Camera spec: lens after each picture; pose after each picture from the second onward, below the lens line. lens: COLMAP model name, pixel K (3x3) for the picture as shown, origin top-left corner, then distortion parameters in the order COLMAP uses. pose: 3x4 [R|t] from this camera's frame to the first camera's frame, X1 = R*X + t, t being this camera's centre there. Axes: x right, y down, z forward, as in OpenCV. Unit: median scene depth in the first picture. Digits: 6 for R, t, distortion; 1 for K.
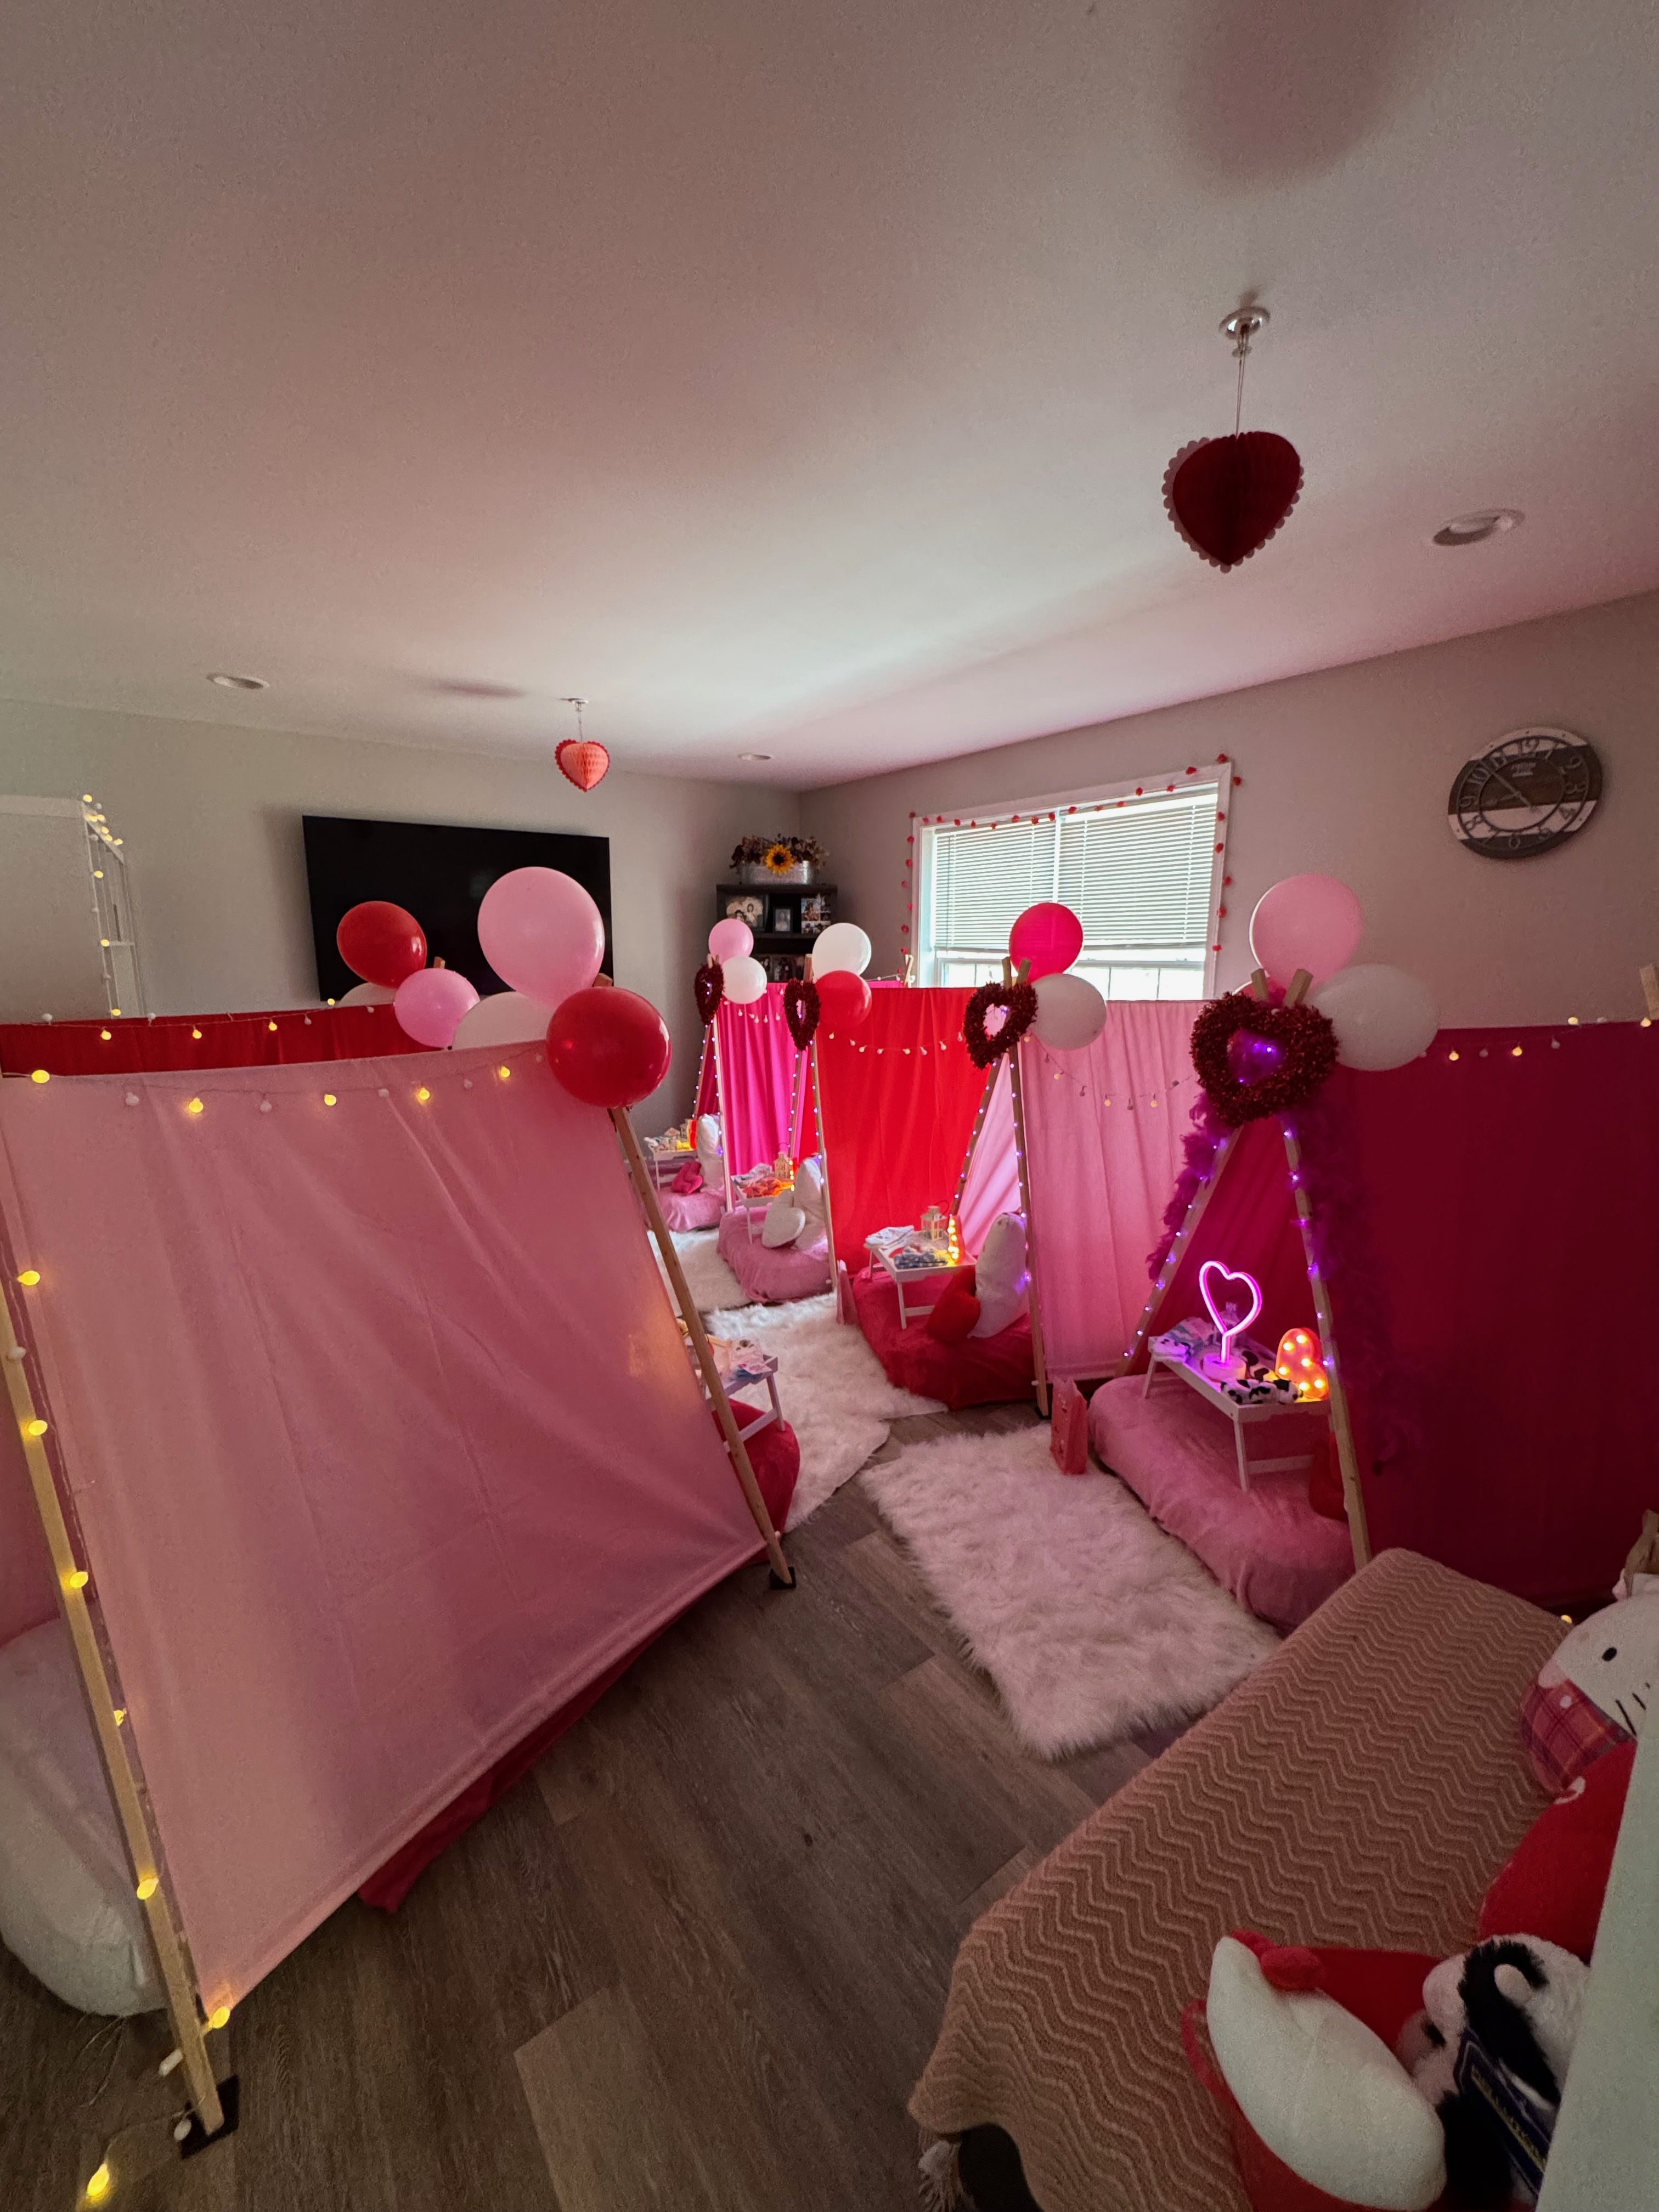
lens RADIAL K [[876.0, 0, 829.5], [0, 876.0, 1106.0], [0, 0, 1]] dist [-0.002011, 0.000355]
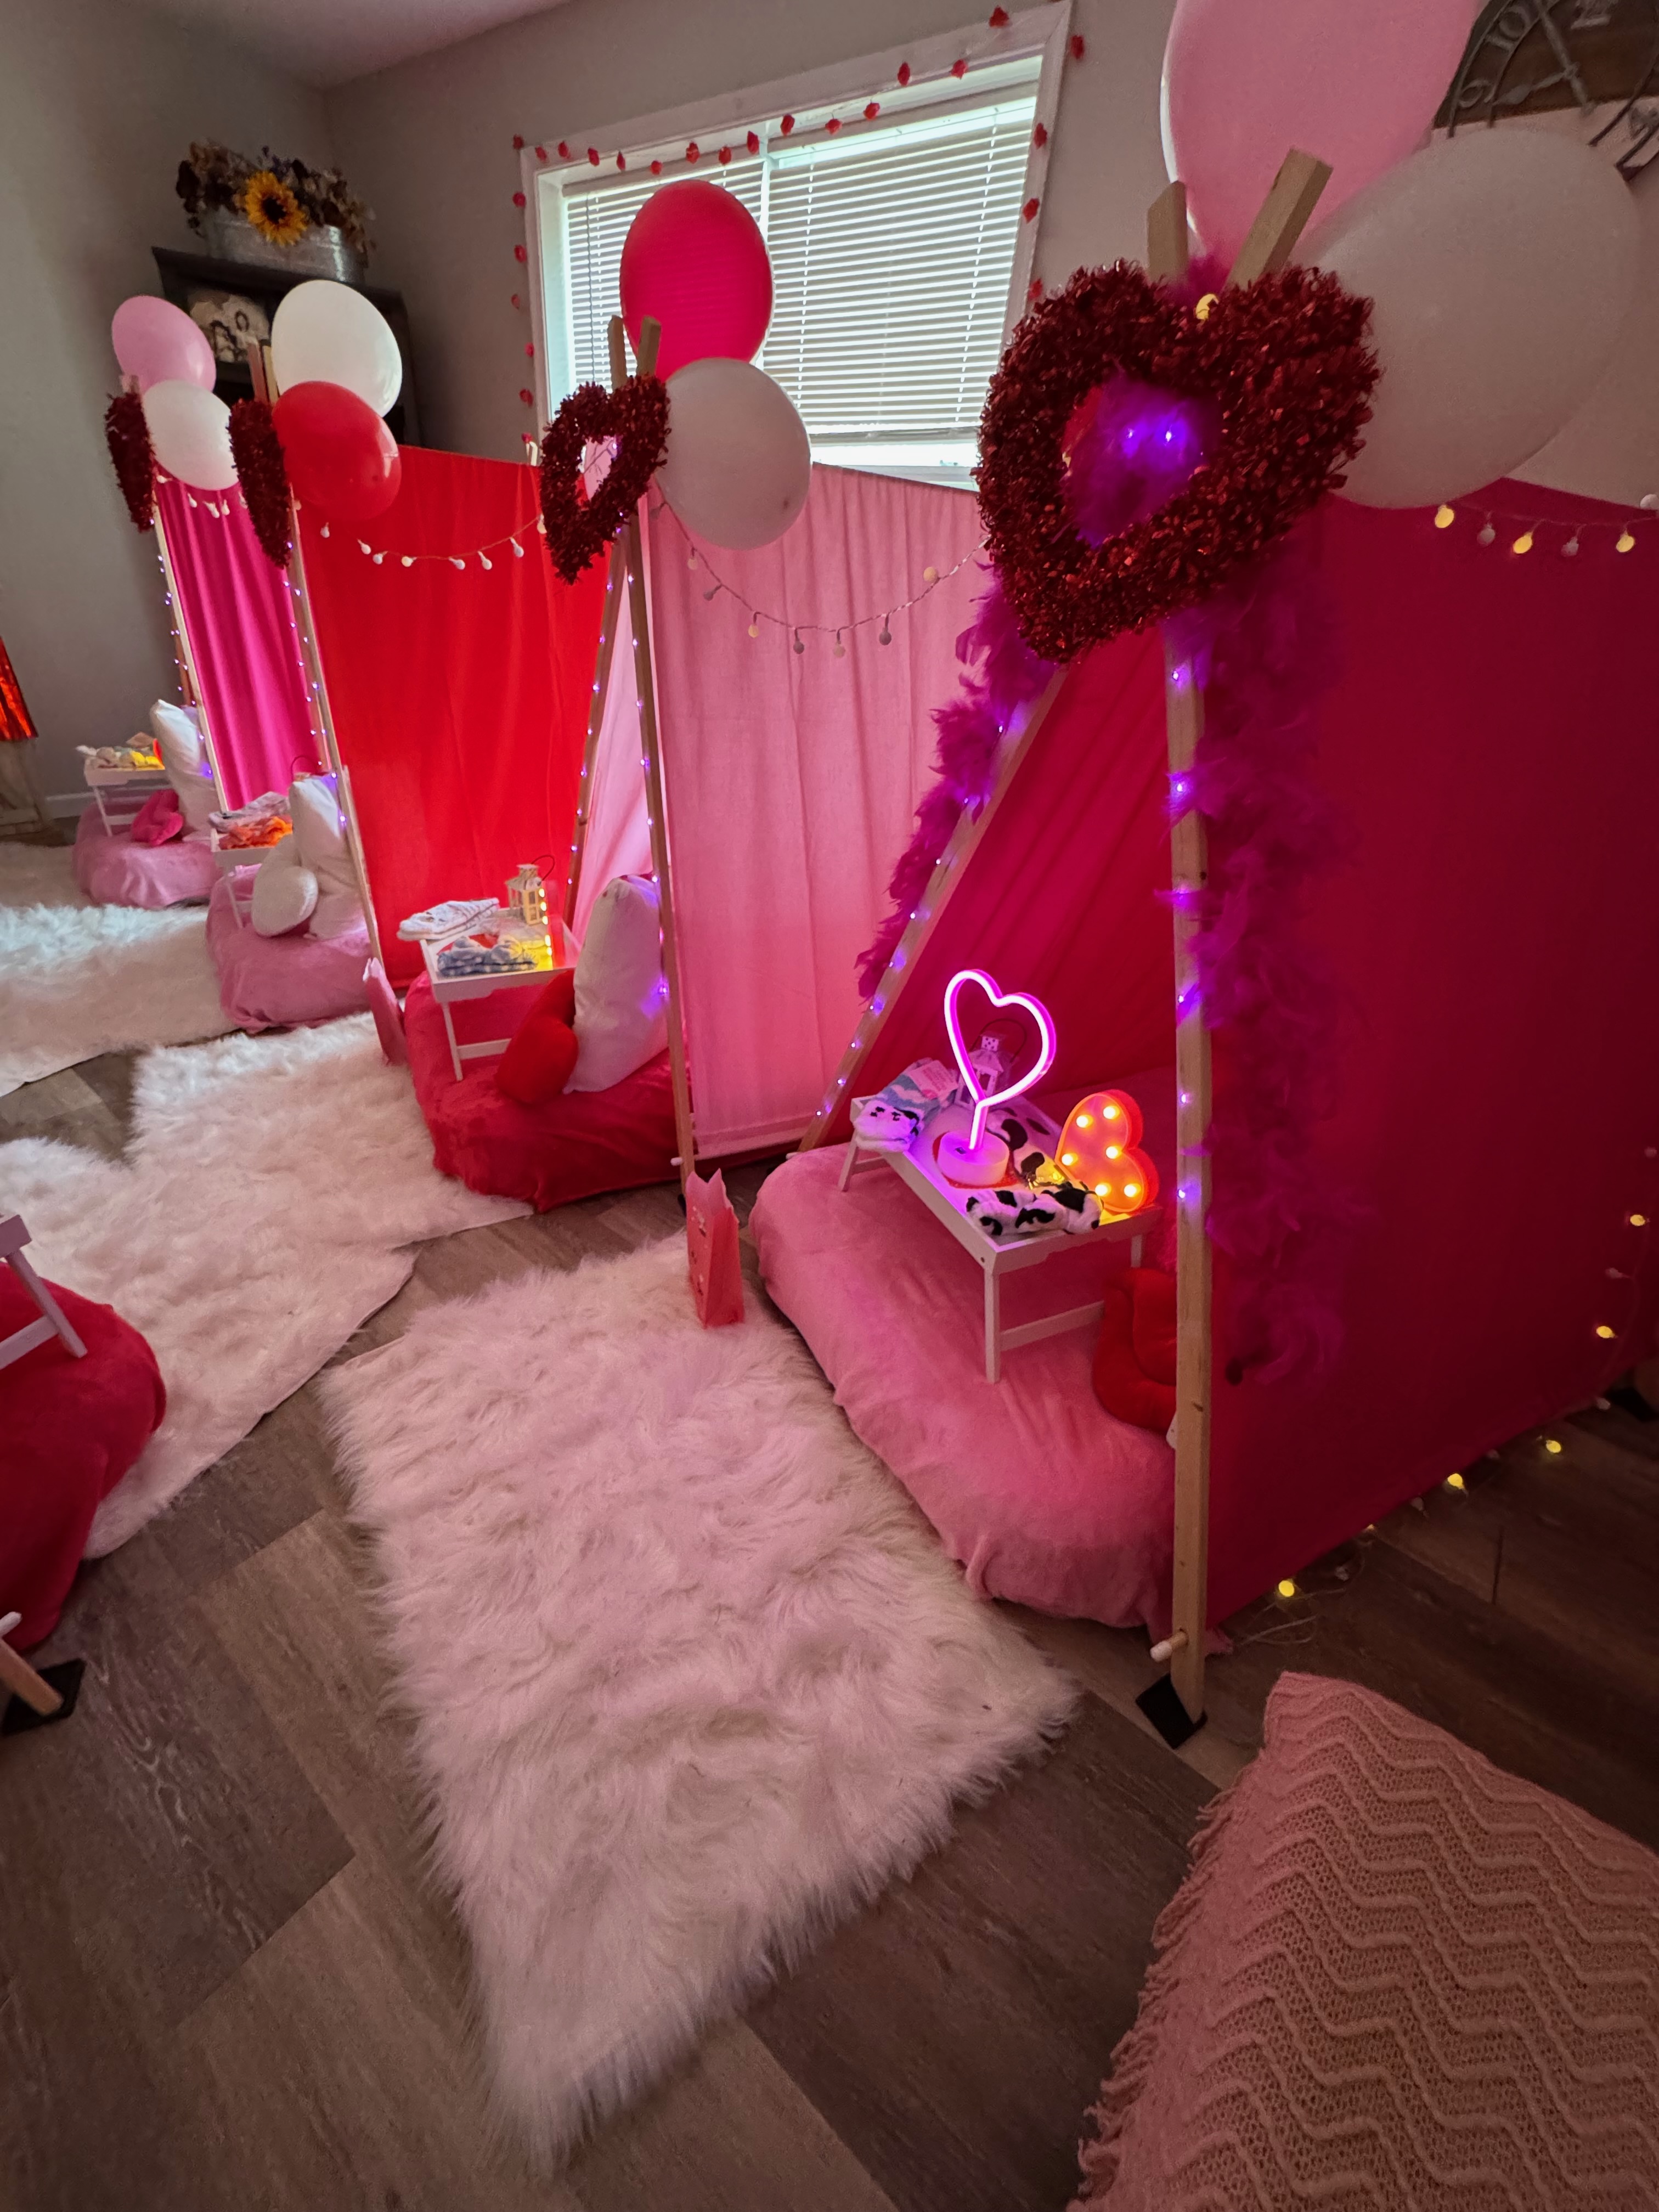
lens RADIAL K [[876.0, 0, 829.5], [0, 876.0, 1106.0], [0, 0, 1]] dist [-0.002011, 0.000355]
pose [[0.959935, -0.065551, 0.272448, 0.187225], [-0.037941, 0.932899, 0.358135, 0.061942], [-0.277642, -0.354124, 0.893035, 0.473743]]
